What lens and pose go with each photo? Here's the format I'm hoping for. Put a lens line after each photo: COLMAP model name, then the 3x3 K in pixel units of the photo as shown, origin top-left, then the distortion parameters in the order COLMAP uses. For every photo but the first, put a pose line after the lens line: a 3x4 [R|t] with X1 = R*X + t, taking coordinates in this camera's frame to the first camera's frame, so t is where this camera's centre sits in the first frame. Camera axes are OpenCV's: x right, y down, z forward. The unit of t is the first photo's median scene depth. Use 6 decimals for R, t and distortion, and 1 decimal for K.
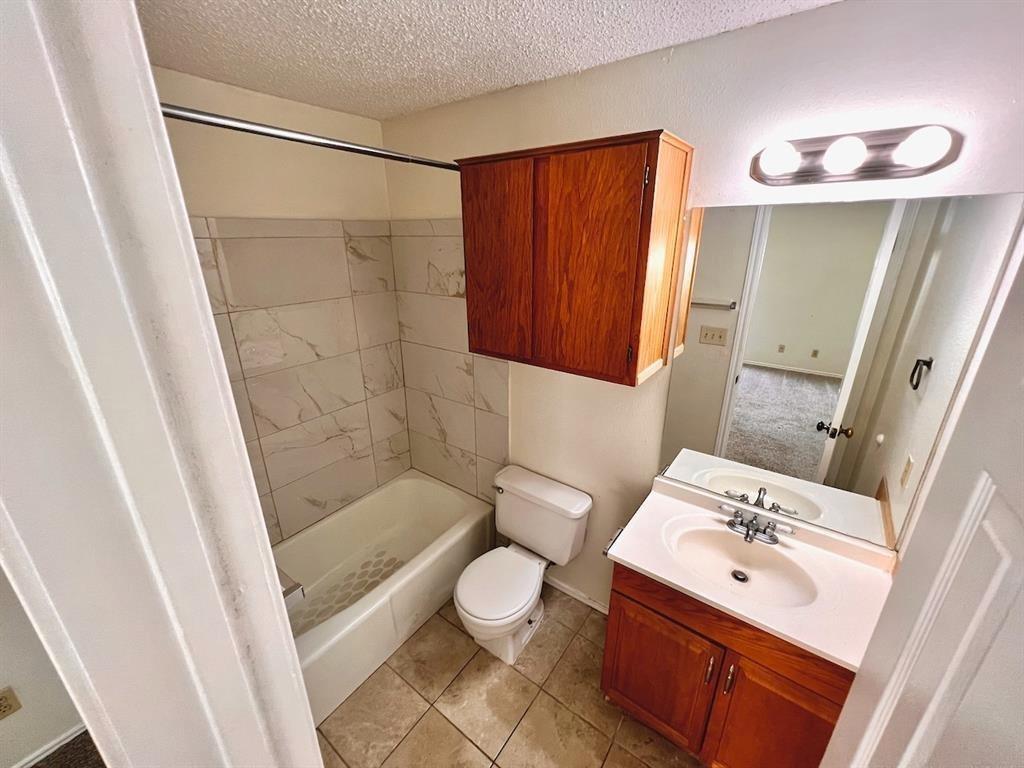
lens RADIAL K [[411.0, 0, 512.0], [0, 411.0, 384.0], [0, 0, 1]] dist [0.001060, 0.000207]
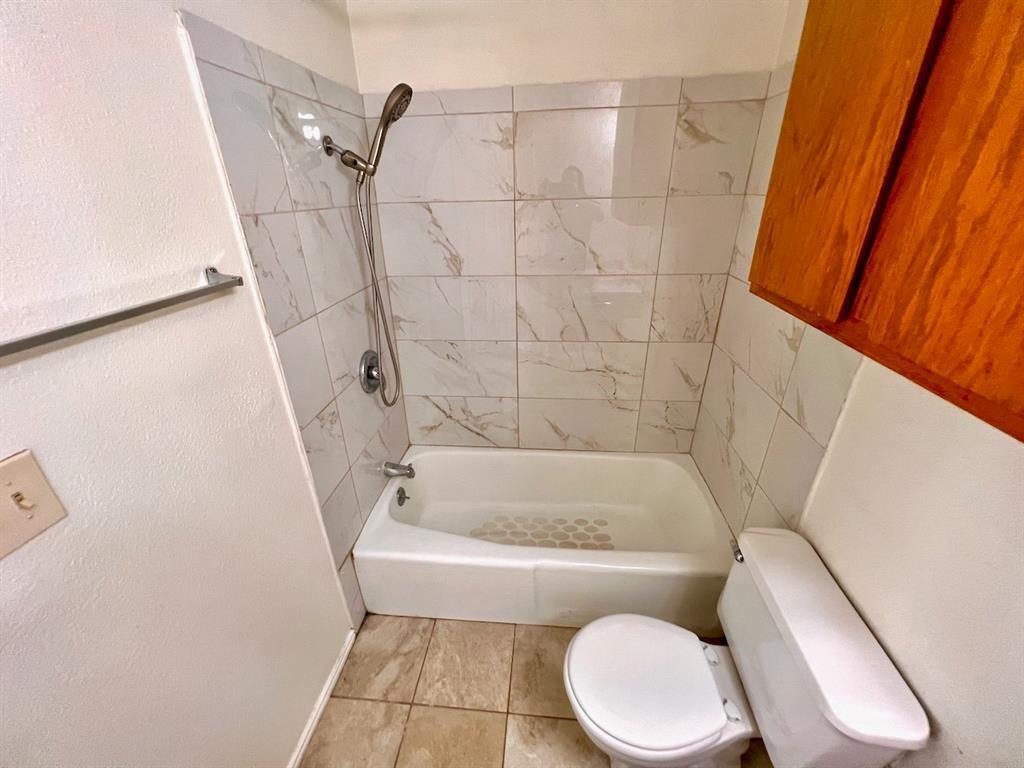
lens RADIAL K [[411.0, 0, 512.0], [0, 411.0, 384.0], [0, 0, 1]] dist [0.001060, 0.000207]
pose [[0.512984, 0.365076, -0.776896, 0.157847], [-0.274597, 0.927287, 0.254430, -0.016096], [0.813292, 0.082815, 0.575932, 0.391867]]
